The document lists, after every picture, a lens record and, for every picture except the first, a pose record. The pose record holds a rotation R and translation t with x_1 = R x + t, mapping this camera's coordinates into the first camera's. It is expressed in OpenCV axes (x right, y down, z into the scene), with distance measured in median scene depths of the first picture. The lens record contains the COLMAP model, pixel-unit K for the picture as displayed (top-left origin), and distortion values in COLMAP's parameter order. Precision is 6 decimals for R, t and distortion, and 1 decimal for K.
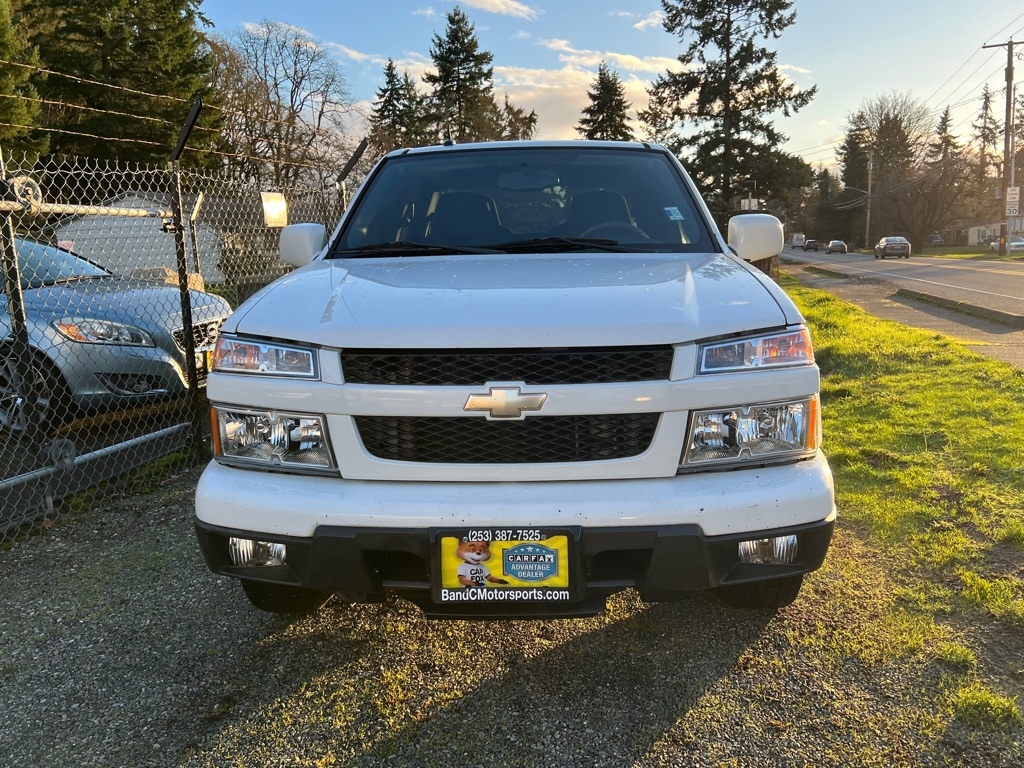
lens RADIAL K [[856.8, 0, 515.6], [0, 856.8, 397.0], [0, 0, 1]] dist [0.043099, -0.042077]
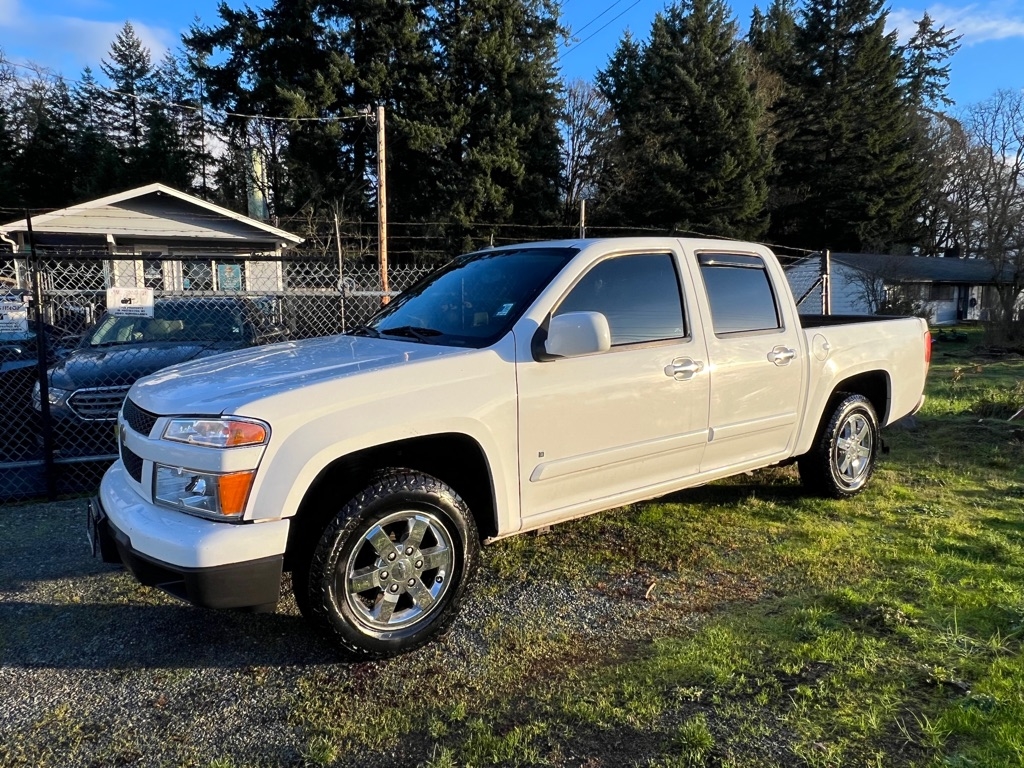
lens RADIAL K [[671.9, 0, 507.8], [0, 671.9, 397.0], [0, 0, 1]] dist [-0.001899, 0.004261]
pose [[0.616056, 0.130146, -0.776876, 1.388676], [-0.144753, 0.988165, 0.050754, -0.228679], [0.774287, 0.081188, 0.627604, 0.719911]]
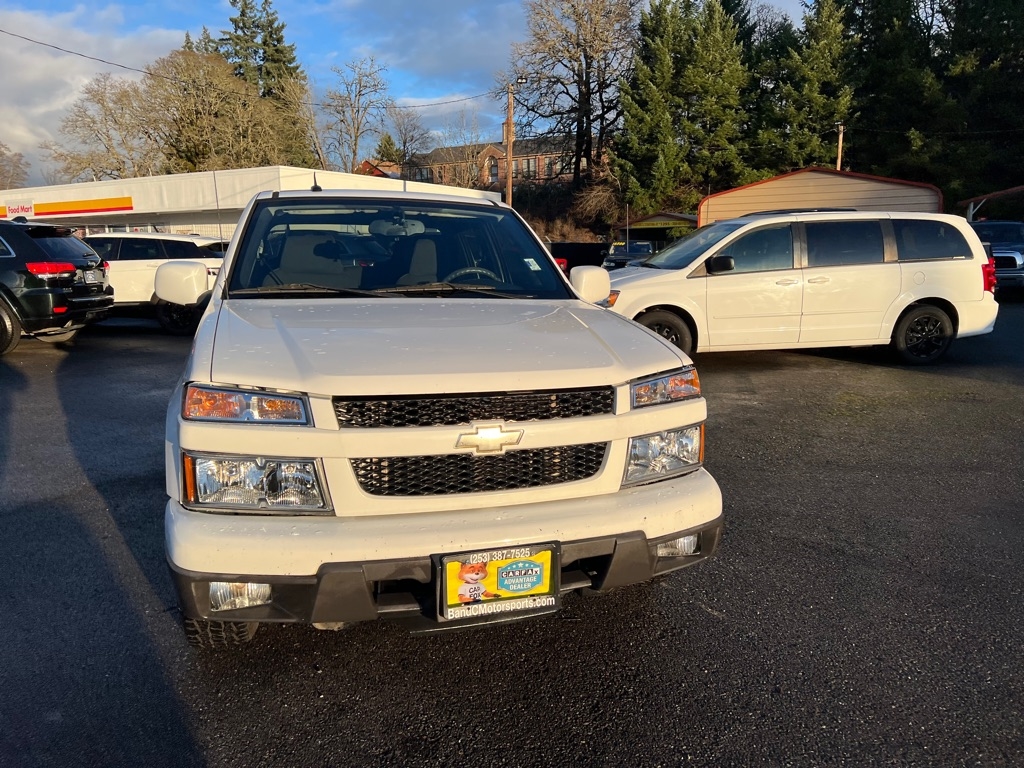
lens RADIAL K [[766.5, 0, 518.1], [0, 766.5, 389.6], [0, 0, 1]] dist [0.047789, -0.051079]
pose [[0.941836, -0.026998, 0.334988, -0.305168], [0.031917, 0.999448, -0.009188, -0.047735], [-0.334555, 0.019346, 0.942178, 0.011458]]
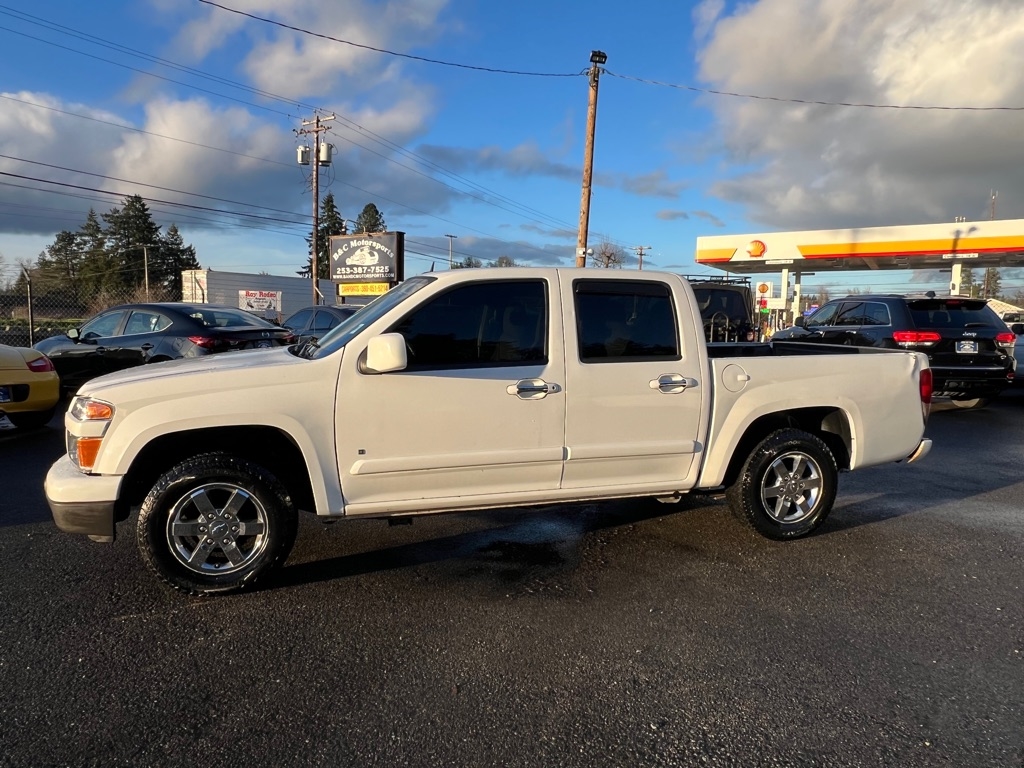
lens RADIAL K [[671.9, 0, 504.1], [0, 671.9, 389.7], [0, 0, 1]] dist [-0.001899, 0.004261]
pose [[0.320058, 0.136683, -0.937486, 1.974455], [-0.193713, 0.978074, 0.076467, -0.386573], [0.927382, 0.157129, 0.339518, 1.367244]]
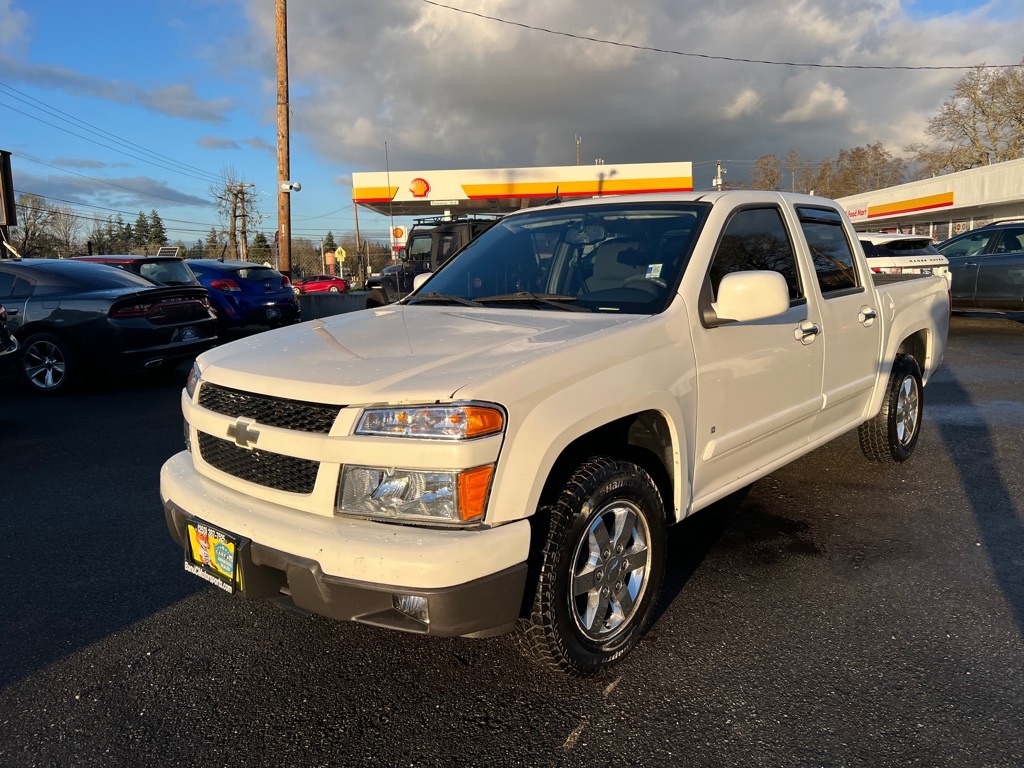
lens RADIAL K [[766.5, 0, 518.5], [0, 766.5, 386.6], [0, 0, 1]] dist [0.047789, -0.051079]
pose [[0.776310, 0.107581, -0.621103, 0.991964], [-0.109835, 0.993341, 0.034774, -0.146341], [0.620708, 0.041223, 0.782957, 0.321086]]
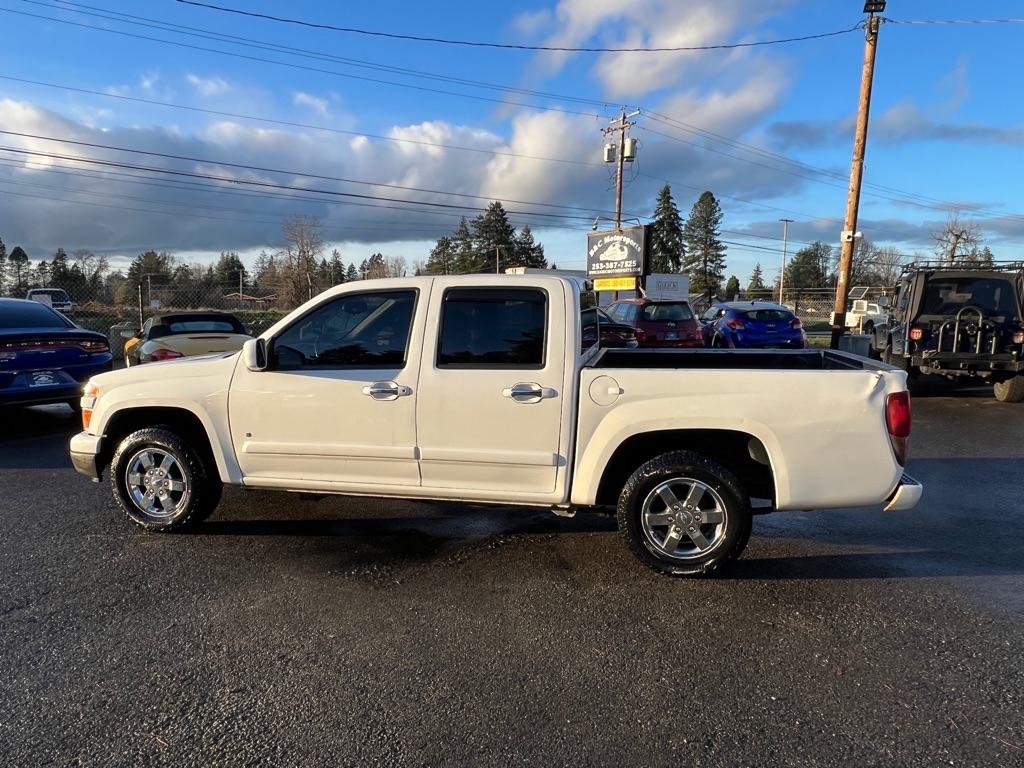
lens RADIAL K [[671.9, 0, 504.0], [0, 671.9, 390.7], [0, 0, 1]] dist [-0.001899, 0.004261]
pose [[-0.163757, 0.154536, -0.974321, 2.146312], [-0.180216, 0.966347, 0.183561, -0.661975], [0.969900, 0.205648, -0.130396, 2.531230]]
